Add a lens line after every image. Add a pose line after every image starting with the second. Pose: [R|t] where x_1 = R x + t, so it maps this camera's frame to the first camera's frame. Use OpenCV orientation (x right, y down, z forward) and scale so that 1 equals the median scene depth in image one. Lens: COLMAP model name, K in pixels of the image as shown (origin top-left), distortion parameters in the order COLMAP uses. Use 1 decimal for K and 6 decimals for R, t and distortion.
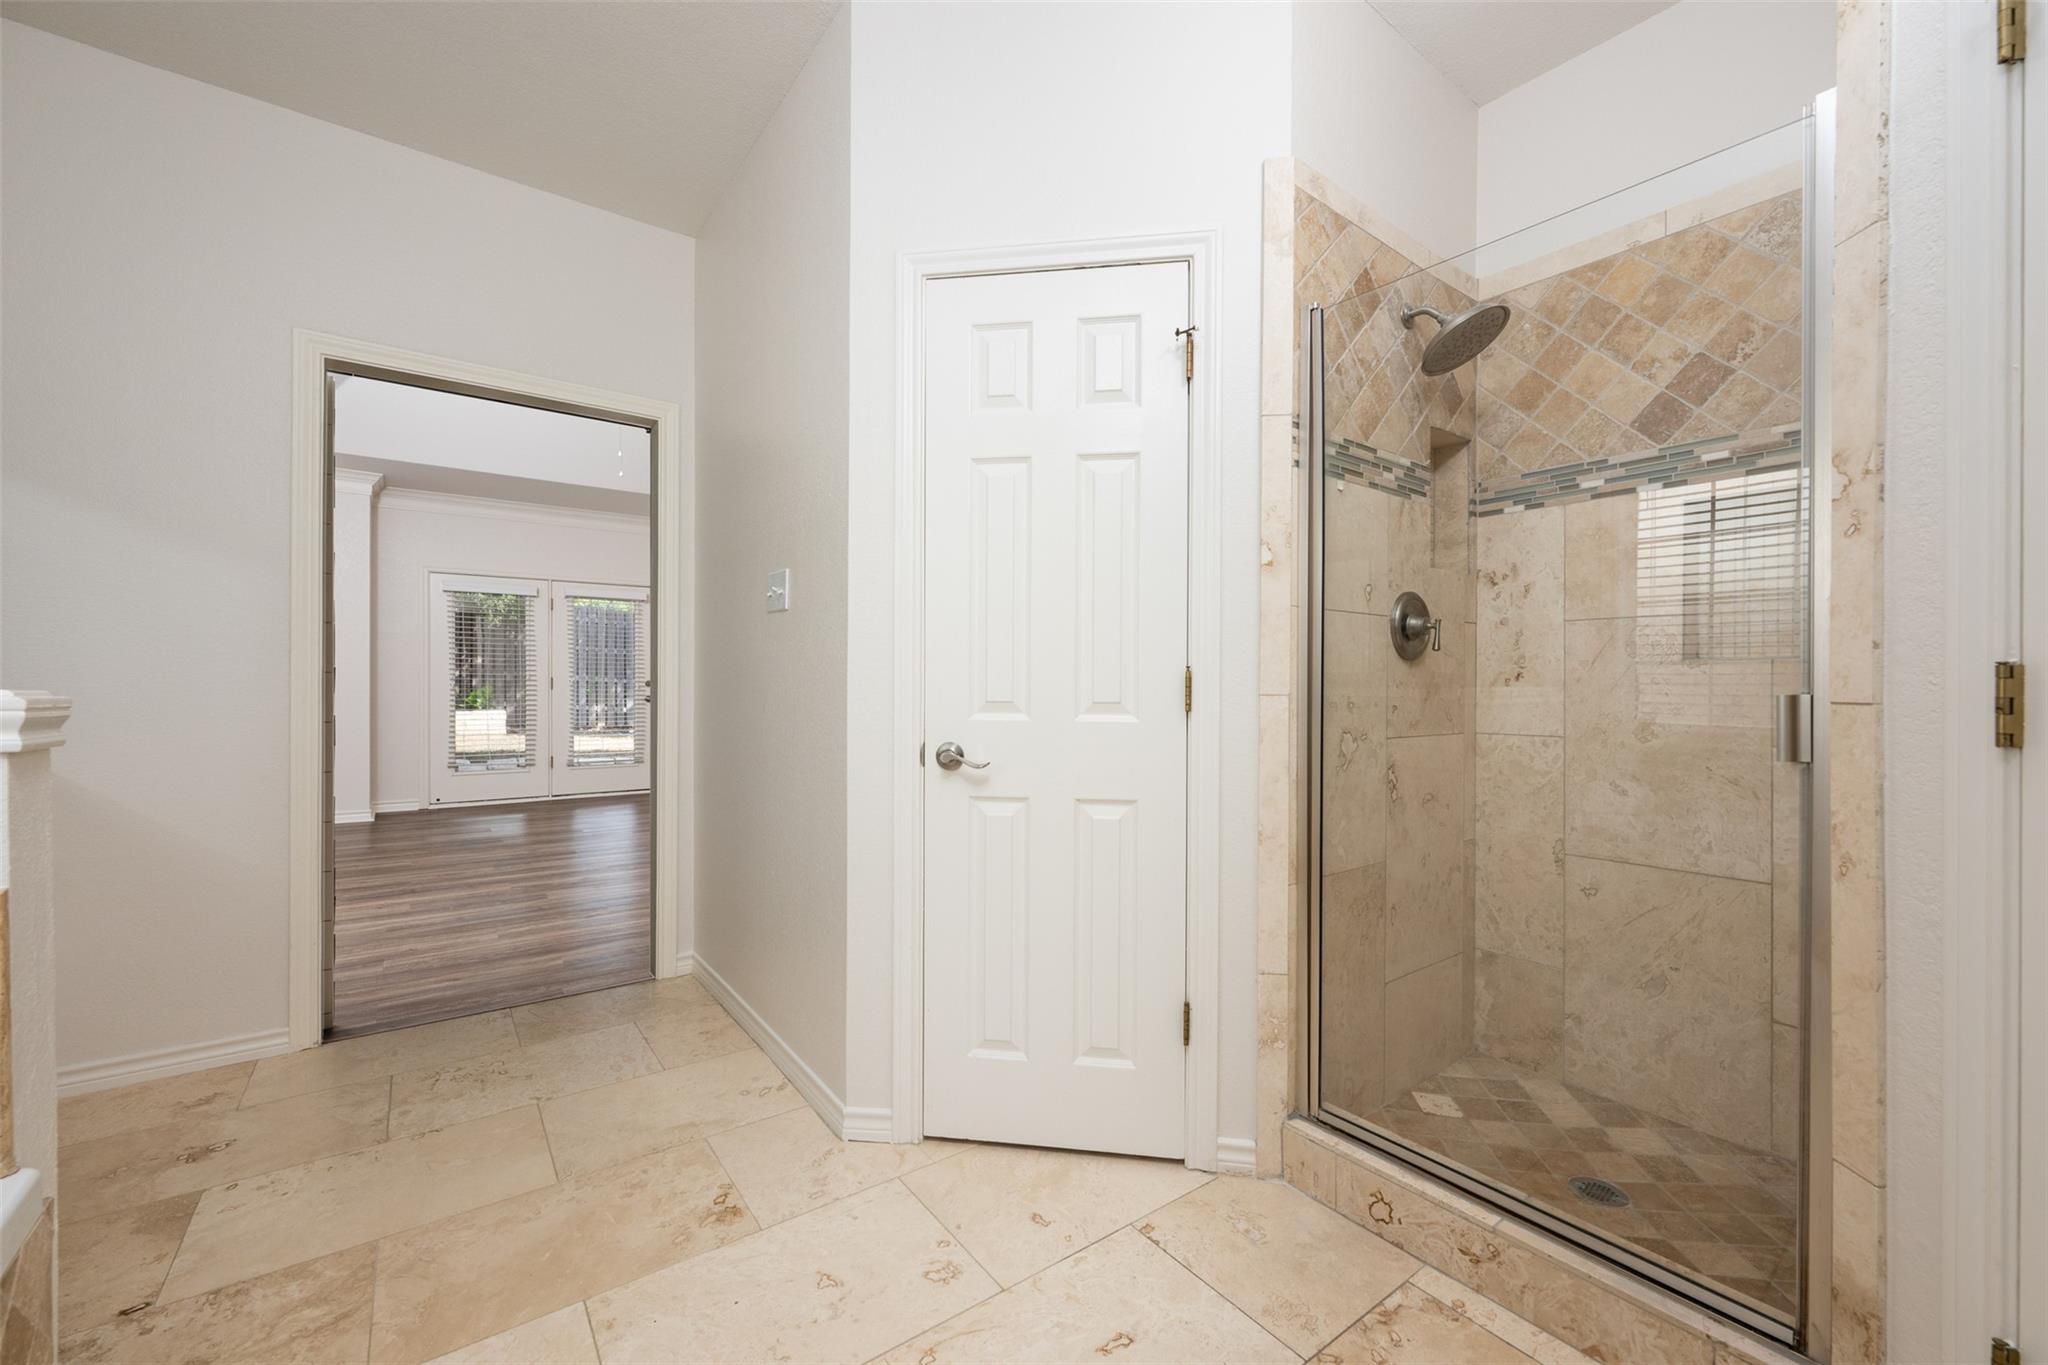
lens RADIAL K [[816.3, 0, 1020.1], [0, 816.3, 685.8], [0, 0, 1]] dist [-0.002943, -0.000534]
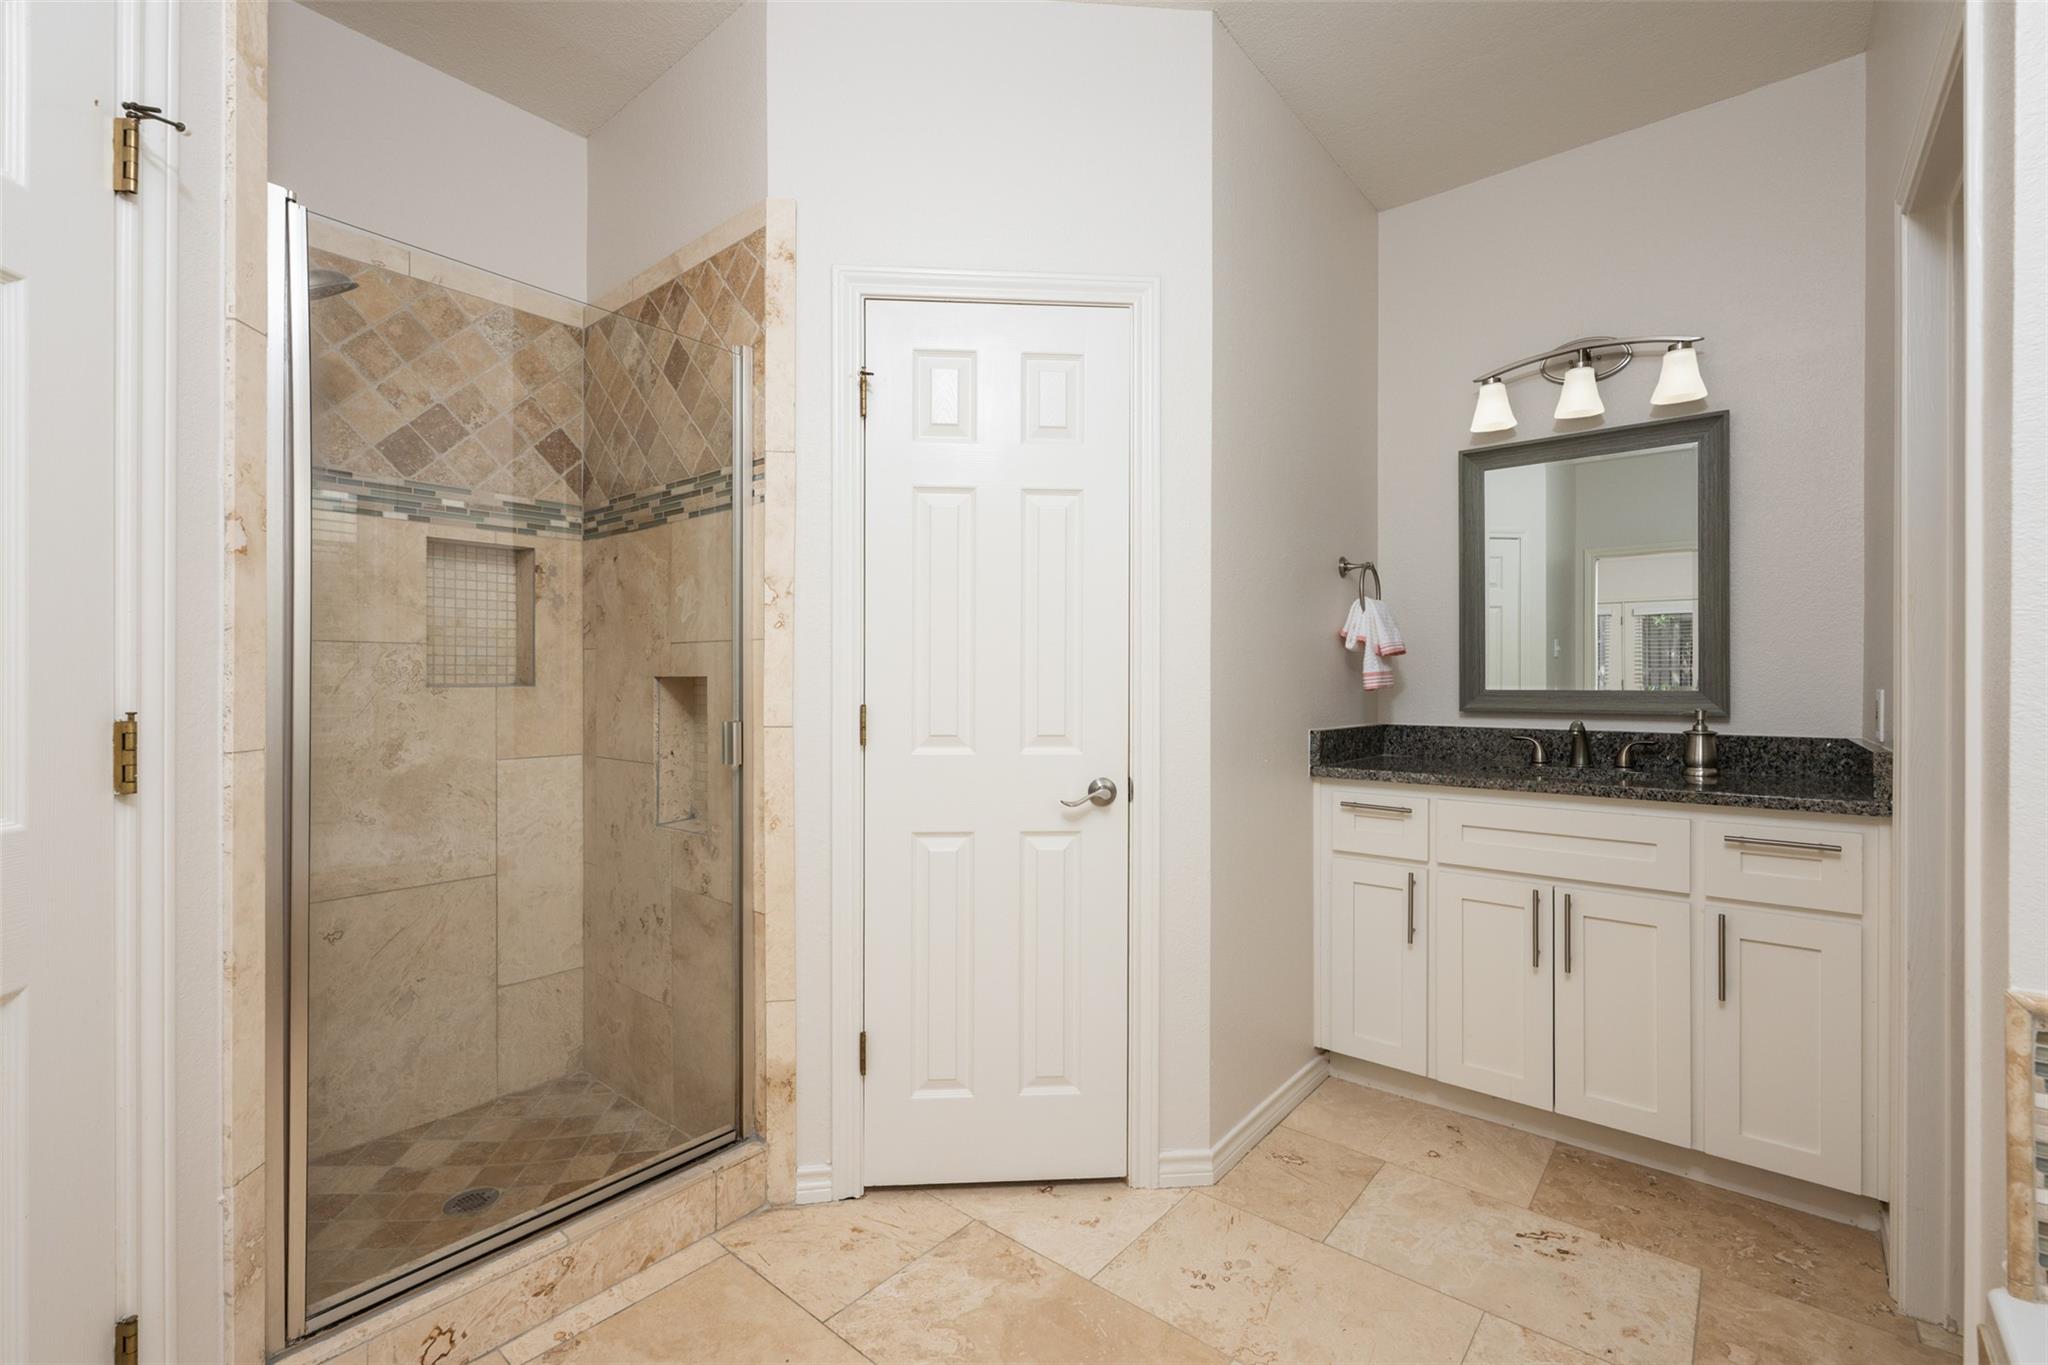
lens RADIAL K [[877.8, 0, 1023.0], [0, 877.8, 678.3], [0, 0, 1]] dist [-0.001820, -0.000060]
pose [[-0.240678, -0.002284, 0.970602, -0.491534], [-0.002922, 0.999994, 0.001628, -0.047126], [-0.970601, -0.002444, -0.240683, 0.526892]]
